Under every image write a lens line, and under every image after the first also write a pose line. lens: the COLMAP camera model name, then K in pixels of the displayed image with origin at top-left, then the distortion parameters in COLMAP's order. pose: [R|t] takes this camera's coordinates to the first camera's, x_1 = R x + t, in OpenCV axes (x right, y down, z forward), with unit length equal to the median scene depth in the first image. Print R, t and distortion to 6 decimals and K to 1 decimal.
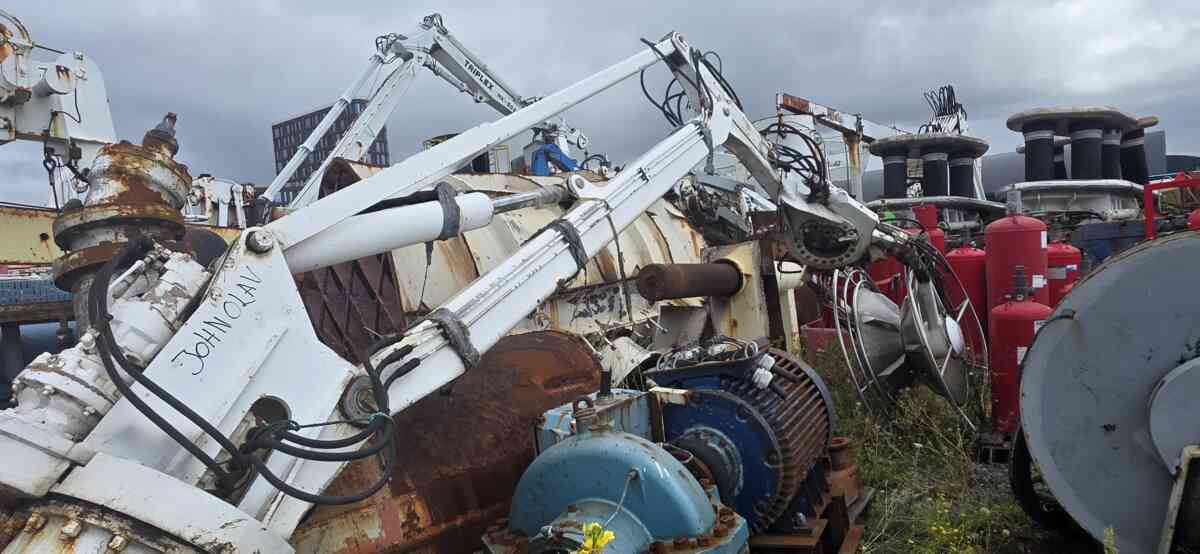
lens RADIAL K [[733.4, 0, 625.8], [0, 733.4, 293.3], [0, 0, 1]] dist [0.005111, -0.005120]
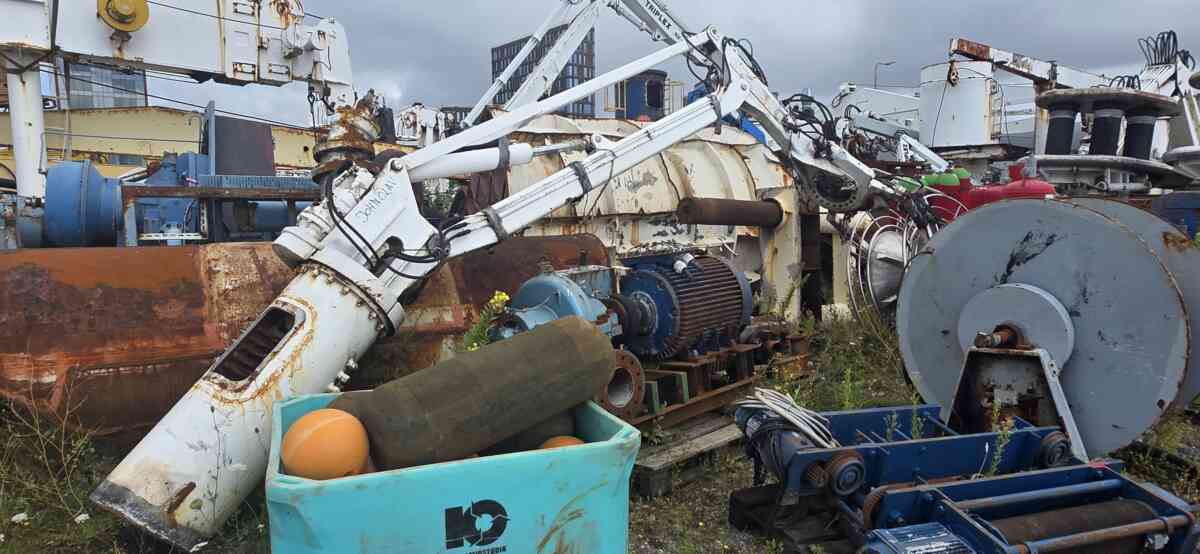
lens RADIAL K [[733.4, 0, 625.8], [0, 733.4, 293.3], [0, 0, 1]] dist [0.005111, -0.005120]
pose [[0.964271, 0.105157, -0.243153, 0.277265], [-0.082971, 0.991544, 0.099777, 0.012072], [0.251589, -0.076037, 0.964843, -0.363278]]
